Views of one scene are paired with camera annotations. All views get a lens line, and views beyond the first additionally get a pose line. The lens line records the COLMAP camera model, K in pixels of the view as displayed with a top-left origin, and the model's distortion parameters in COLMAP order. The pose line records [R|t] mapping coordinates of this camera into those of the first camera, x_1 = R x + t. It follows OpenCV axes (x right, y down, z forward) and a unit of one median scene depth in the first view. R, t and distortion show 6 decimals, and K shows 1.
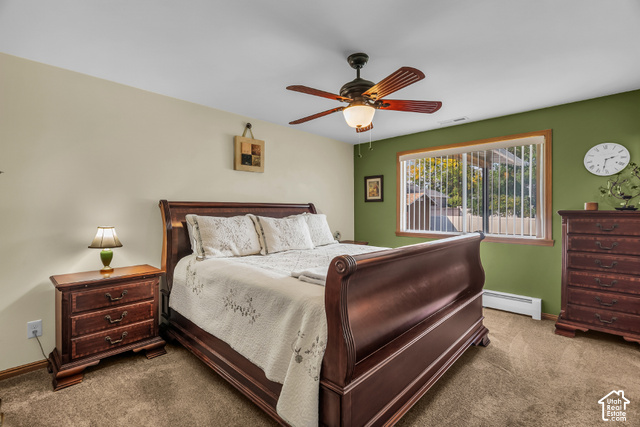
lens RADIAL K [[295.7, 0, 320.4], [0, 295.7, 204.6], [0, 0, 1]] dist [-0.000871, -0.000203]
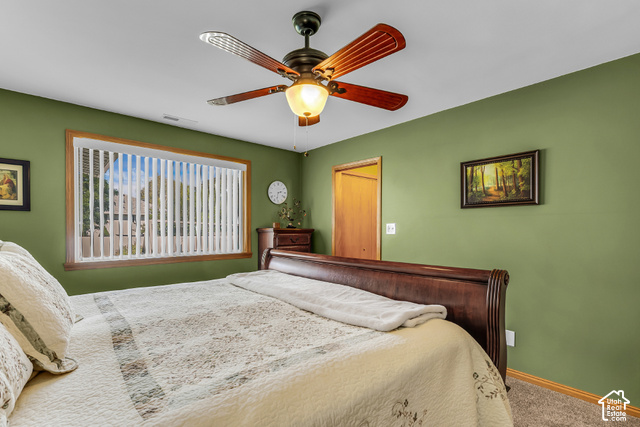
lens RADIAL K [[296.9, 0, 320.1], [0, 296.9, 228.9], [0, 0, 1]] dist [-0.000983, -0.000122]
pose [[0.078255, 0.002159, 0.996931, -0.445480], [-0.020831, 0.999783, -0.000530, 0.019047], [-0.996716, -0.020726, 0.078283, 0.672867]]
